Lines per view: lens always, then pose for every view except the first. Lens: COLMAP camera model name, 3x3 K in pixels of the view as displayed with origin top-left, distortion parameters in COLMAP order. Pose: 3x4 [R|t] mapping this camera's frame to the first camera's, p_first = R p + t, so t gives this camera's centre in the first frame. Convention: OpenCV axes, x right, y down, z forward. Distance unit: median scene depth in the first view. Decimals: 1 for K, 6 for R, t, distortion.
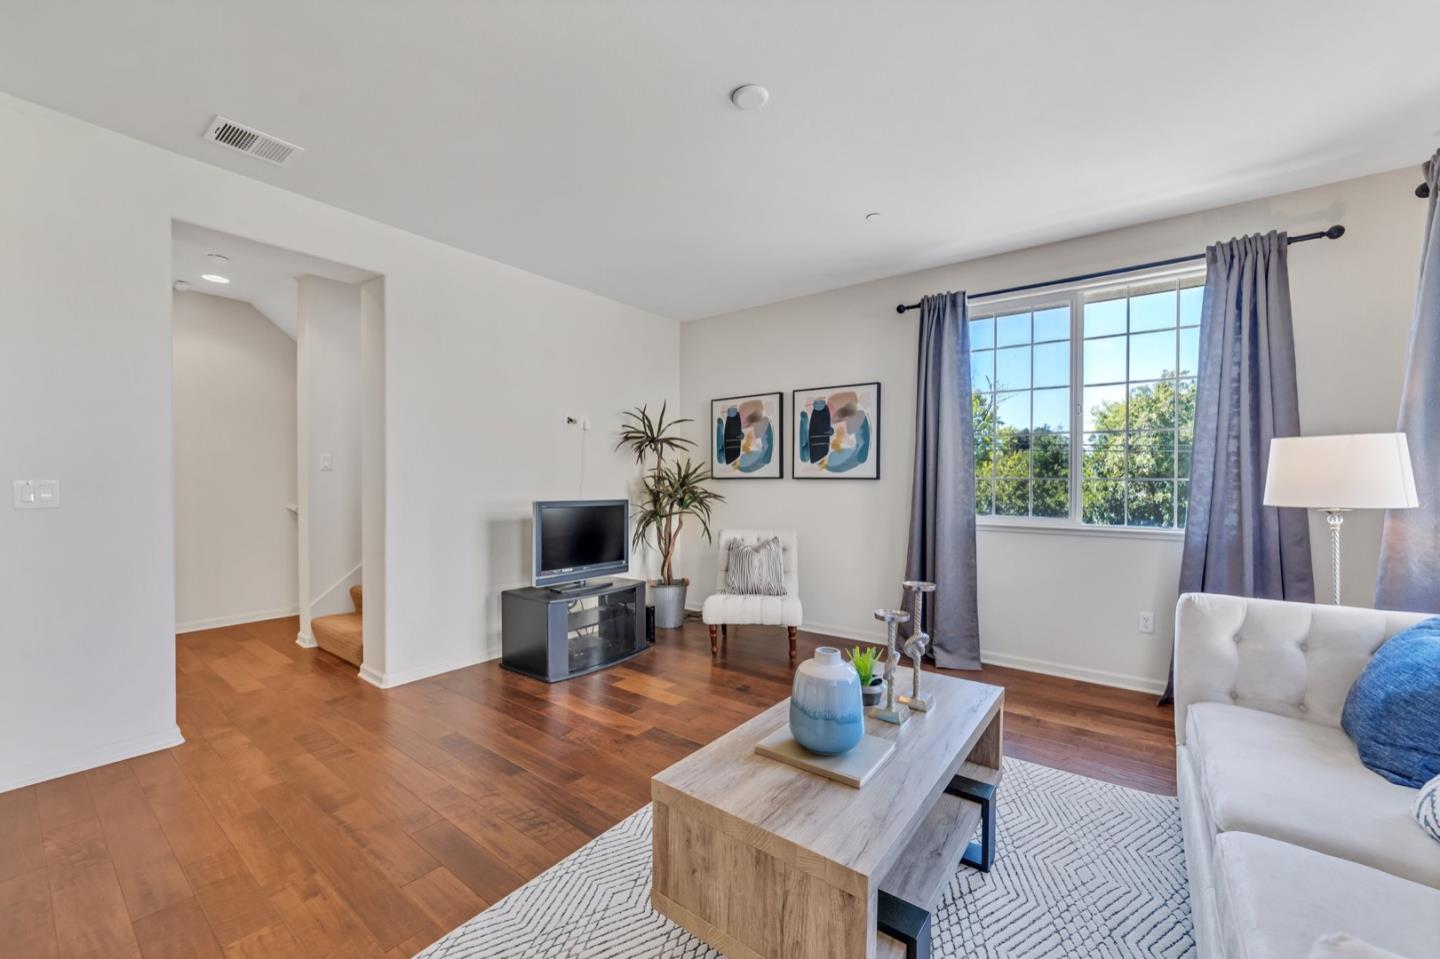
lens RADIAL K [[566.6, 0, 717.8], [0, 566.6, 489.1], [0, 0, 1]] dist [-0.019628, 0.007963]
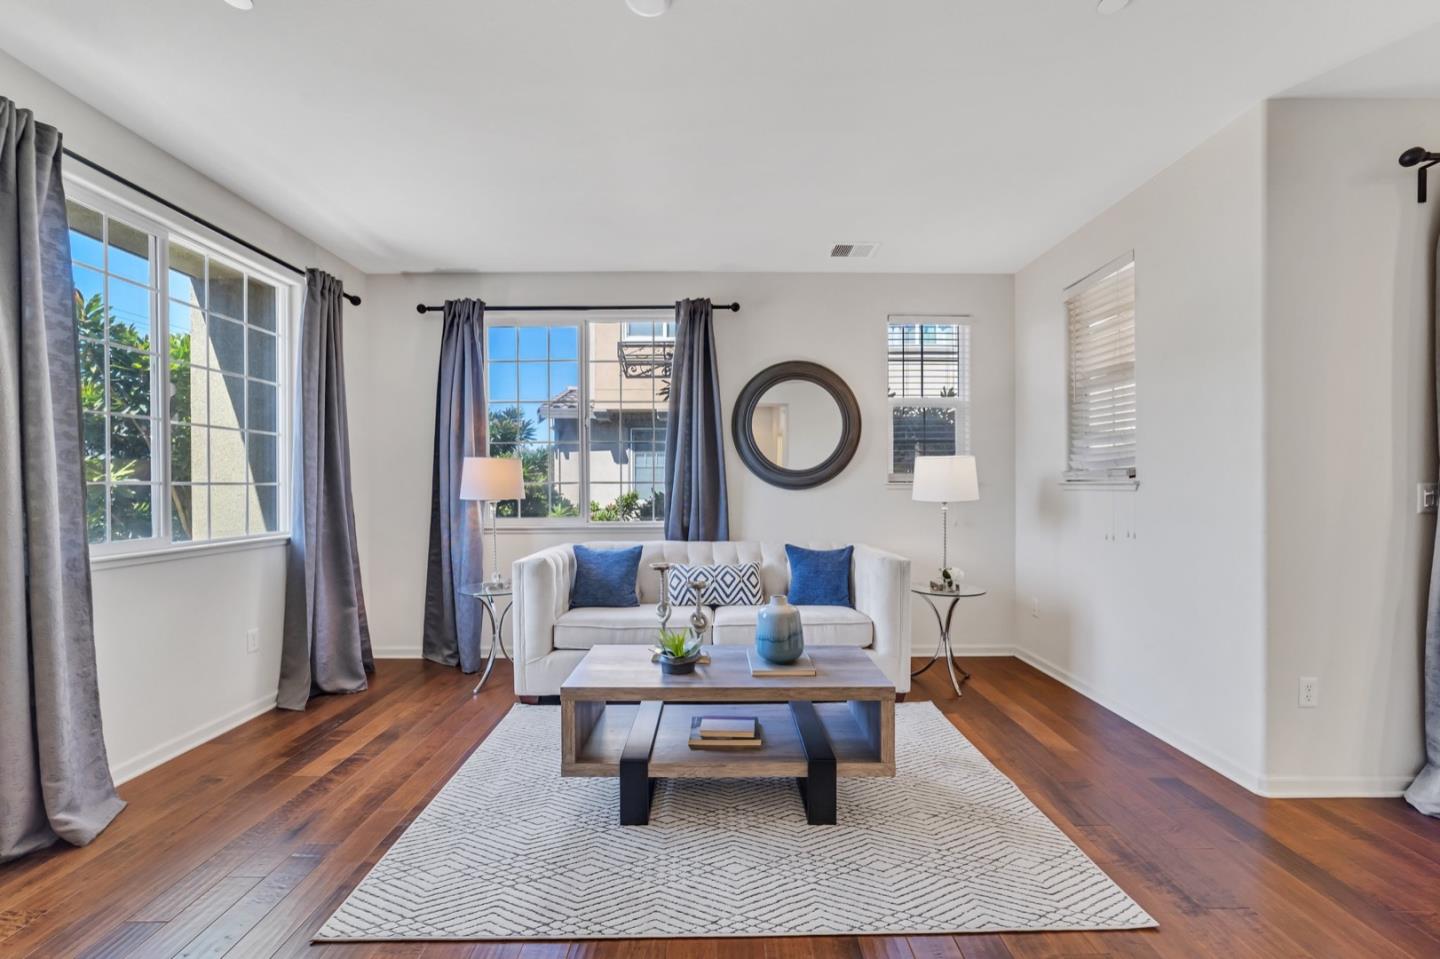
lens RADIAL K [[566.6, 0, 717.8], [0, 566.6, 489.1], [0, 0, 1]] dist [-0.019628, 0.007963]
pose [[-0.604841, -0.009846, 0.796285, -0.316137], [0.009977, 0.999751, 0.019940, -0.014110], [-0.796283, 0.020005, -0.604593, 0.707707]]
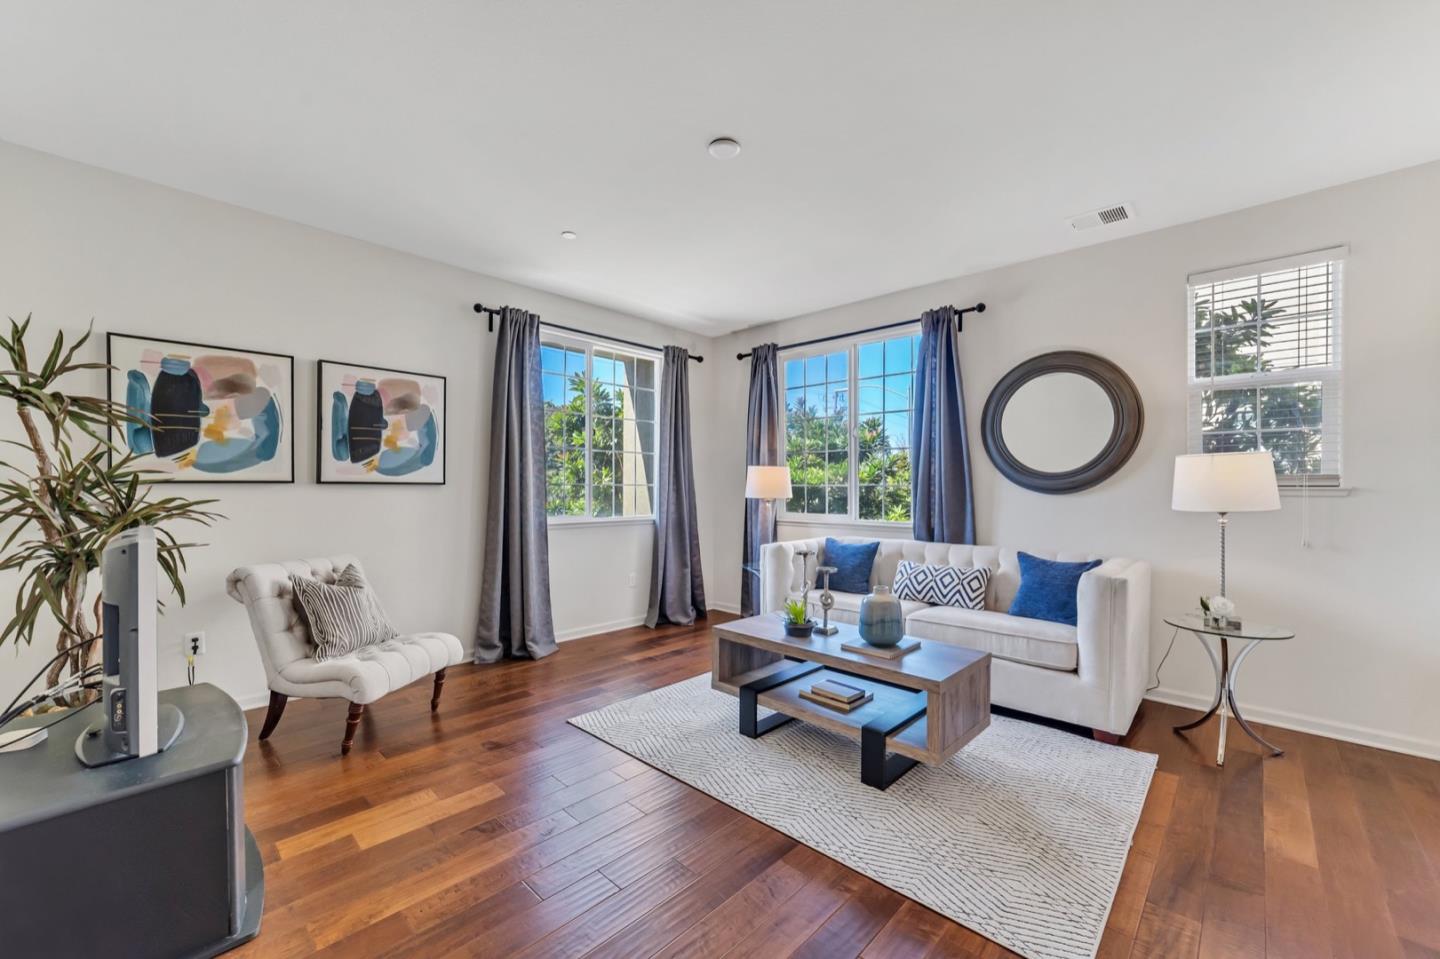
lens RADIAL K [[566.6, 0, 717.8], [0, 566.6, 489.1], [0, 0, 1]] dist [-0.019628, 0.007963]
pose [[0.111345, -0.010771, 0.993723, -0.539368], [0.010109, 0.999902, 0.009706, -0.013910], [-0.993730, 0.008965, 0.111443, 0.448644]]
